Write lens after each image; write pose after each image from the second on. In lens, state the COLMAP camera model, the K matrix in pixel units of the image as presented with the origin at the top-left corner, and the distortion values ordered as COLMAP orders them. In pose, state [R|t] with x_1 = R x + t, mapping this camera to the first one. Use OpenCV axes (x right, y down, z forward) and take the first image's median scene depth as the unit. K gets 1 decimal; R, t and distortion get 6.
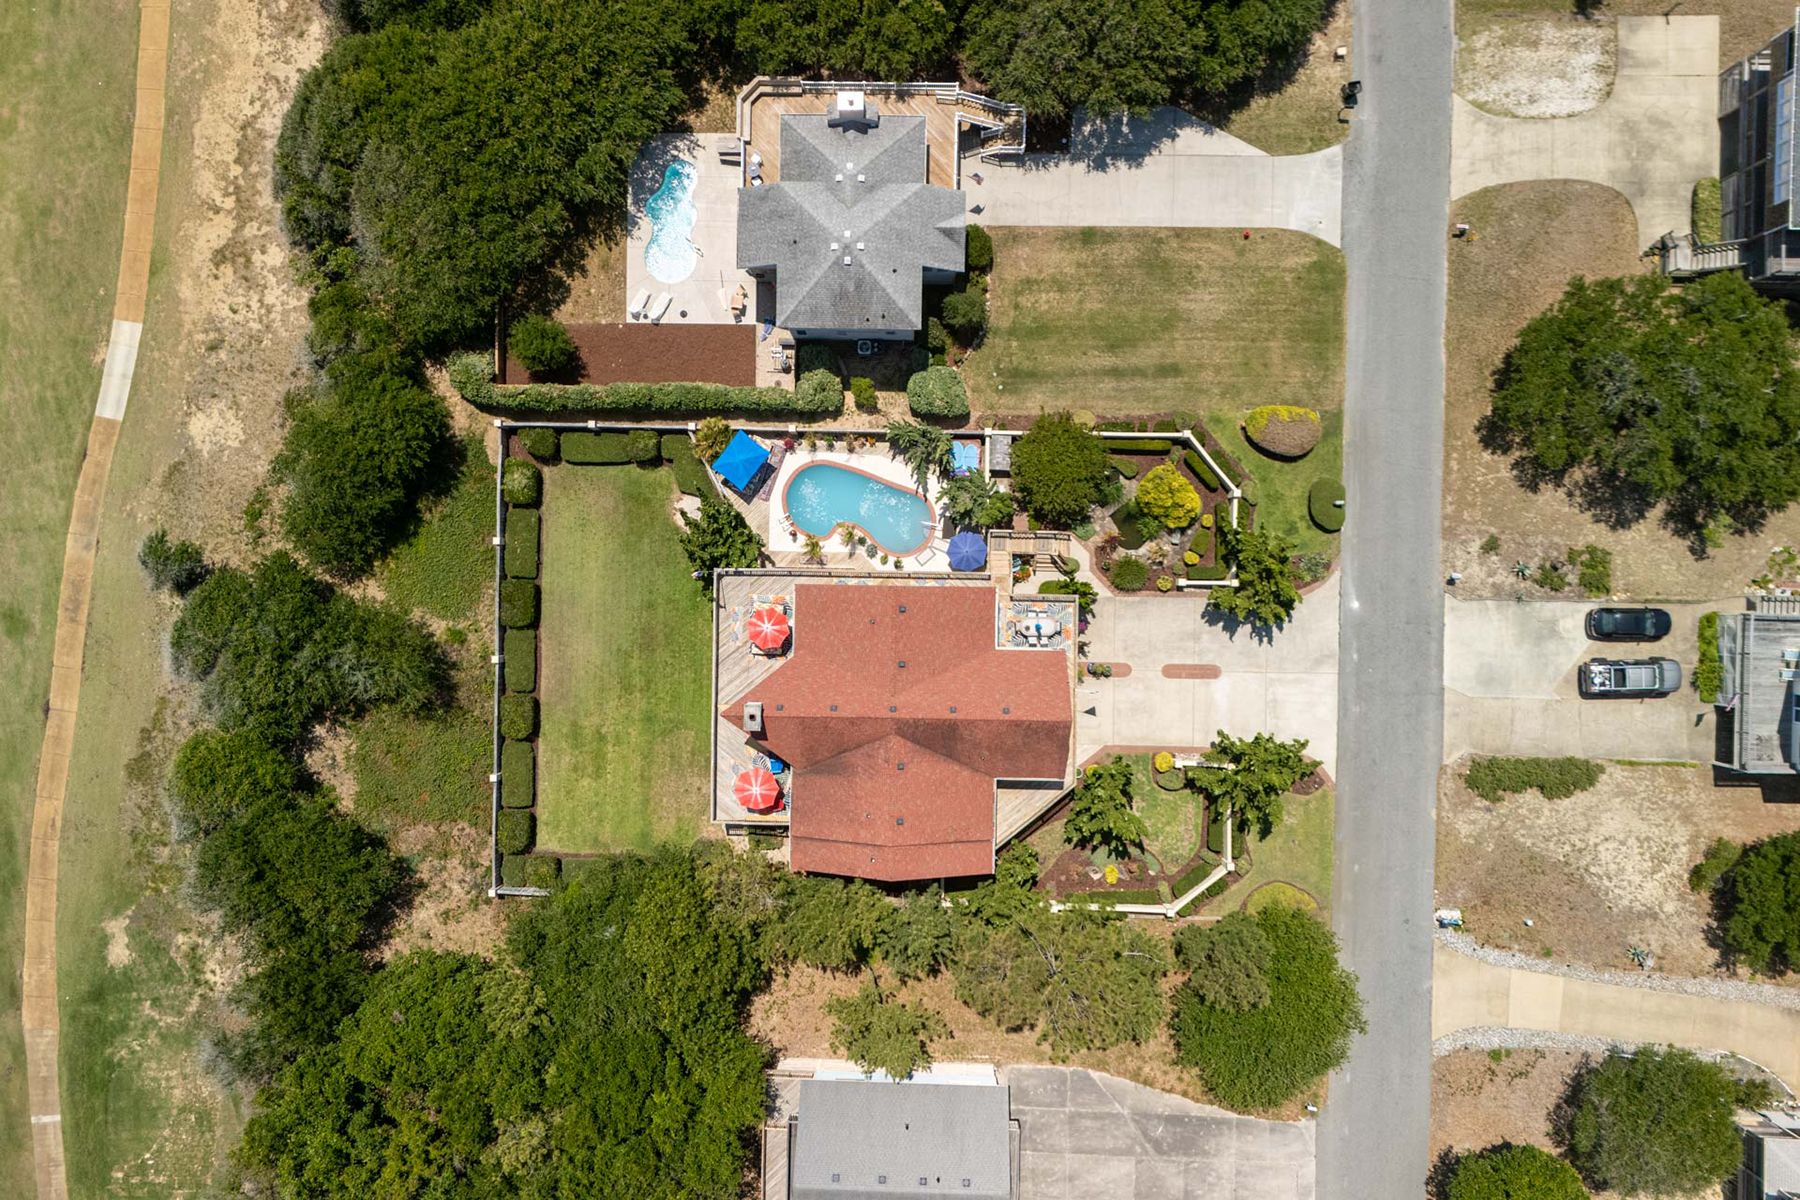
lens RADIAL K [[1319.5, 0, 895.6], [0, 1319.5, 595.1], [0, 0, 1]] dist [0.061027, -0.049345]
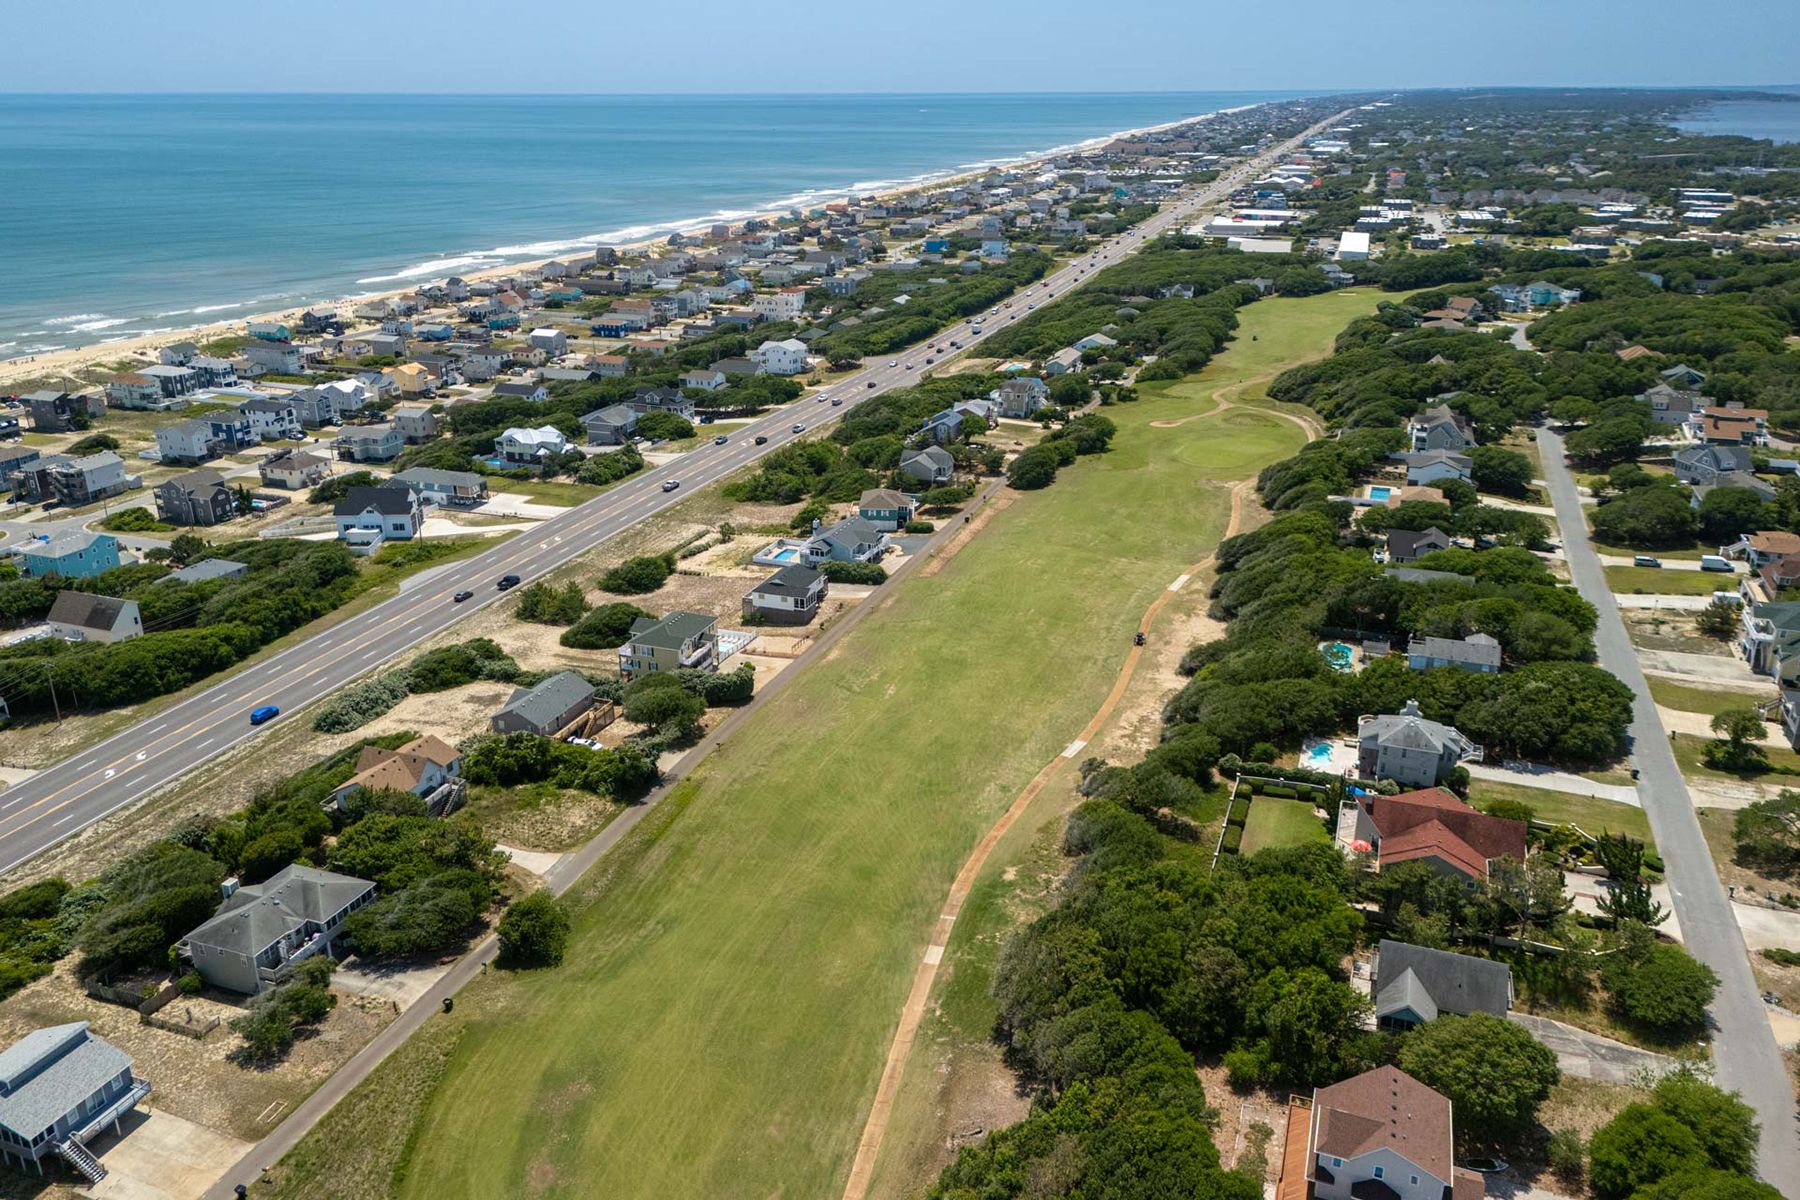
lens RADIAL K [[1319.5, 0, 896.5], [0, 1319.5, 593.7], [0, 0, 1]] dist [0.061027, -0.049345]
pose [[0.940857, 0.135093, -0.310705, -0.183735], [-0.338426, 0.331498, -0.880668, 1.967623], [-0.015974, 0.933734, 0.357612, -0.102660]]
